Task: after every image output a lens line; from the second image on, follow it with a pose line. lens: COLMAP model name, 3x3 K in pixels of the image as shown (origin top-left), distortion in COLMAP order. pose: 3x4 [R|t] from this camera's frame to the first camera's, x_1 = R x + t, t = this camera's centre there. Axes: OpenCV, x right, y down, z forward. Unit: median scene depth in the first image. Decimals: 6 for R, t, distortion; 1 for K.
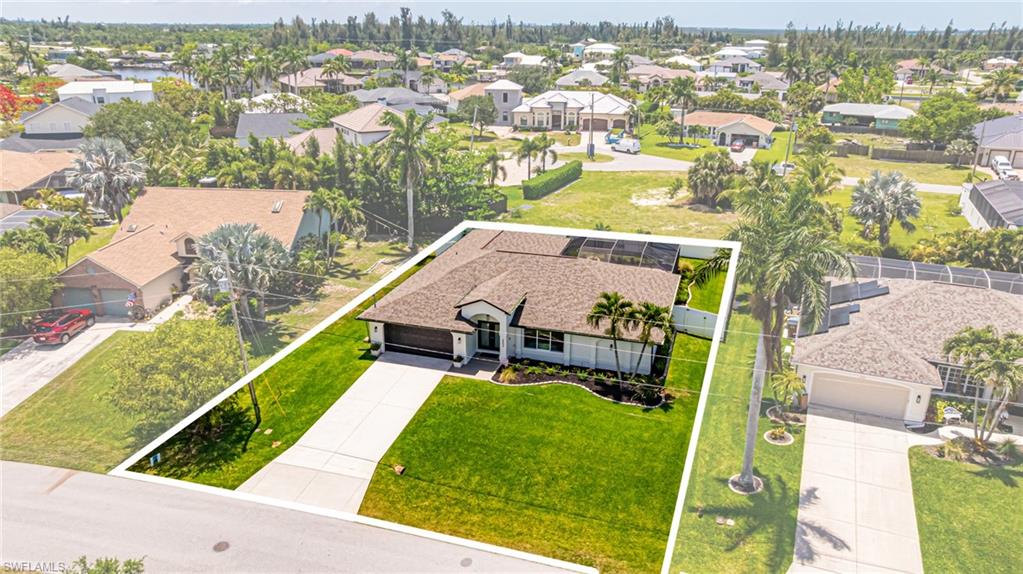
lens RADIAL K [[721.1, 0, 514.4], [0, 721.1, 284.0], [0, 0, 1]] dist [-0.033005, 0.031517]
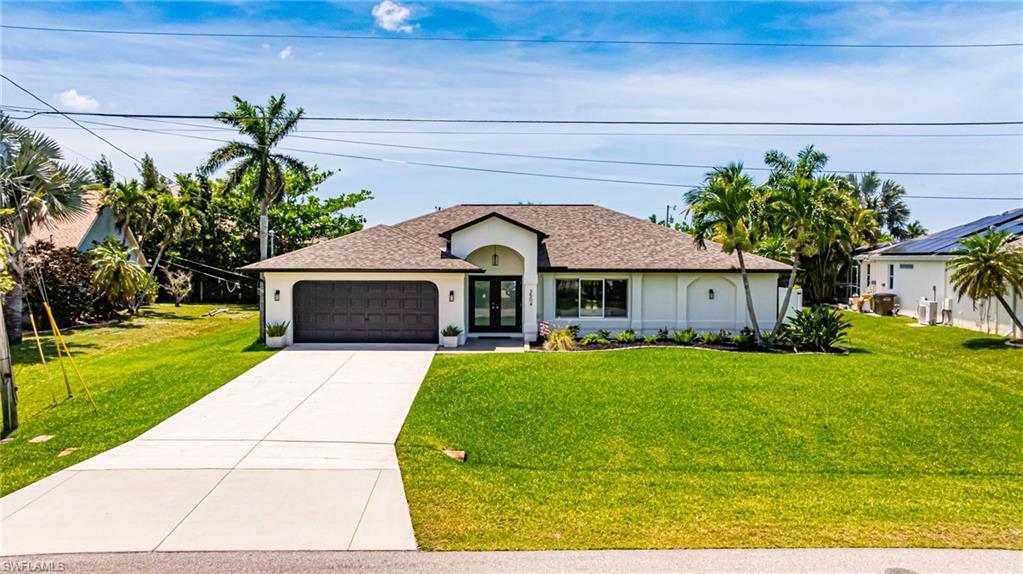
lens RADIAL K [[721.1, 0, 513.7], [0, 721.1, 284.7], [0, 0, 1]] dist [-0.033005, 0.031517]
pose [[0.952228, -0.013573, 0.305085, -0.187791], [0.104608, 0.953071, -0.284101, 0.217802], [-0.286911, 0.302443, 0.908961, 0.483594]]
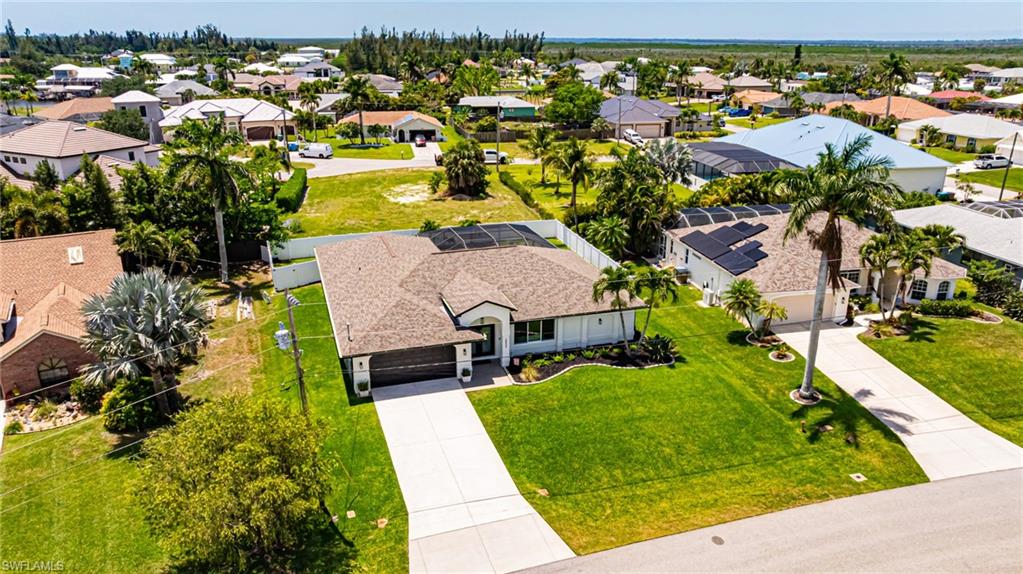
lens RADIAL K [[721.1, 0, 512.1], [0, 721.1, 288.1], [0, 0, 1]] dist [-0.033005, 0.031517]
pose [[0.819910, -0.193166, 0.538920, -0.479072], [0.197038, 0.979060, 0.051154, -0.032765], [-0.537516, 0.064246, 0.840803, 0.199194]]
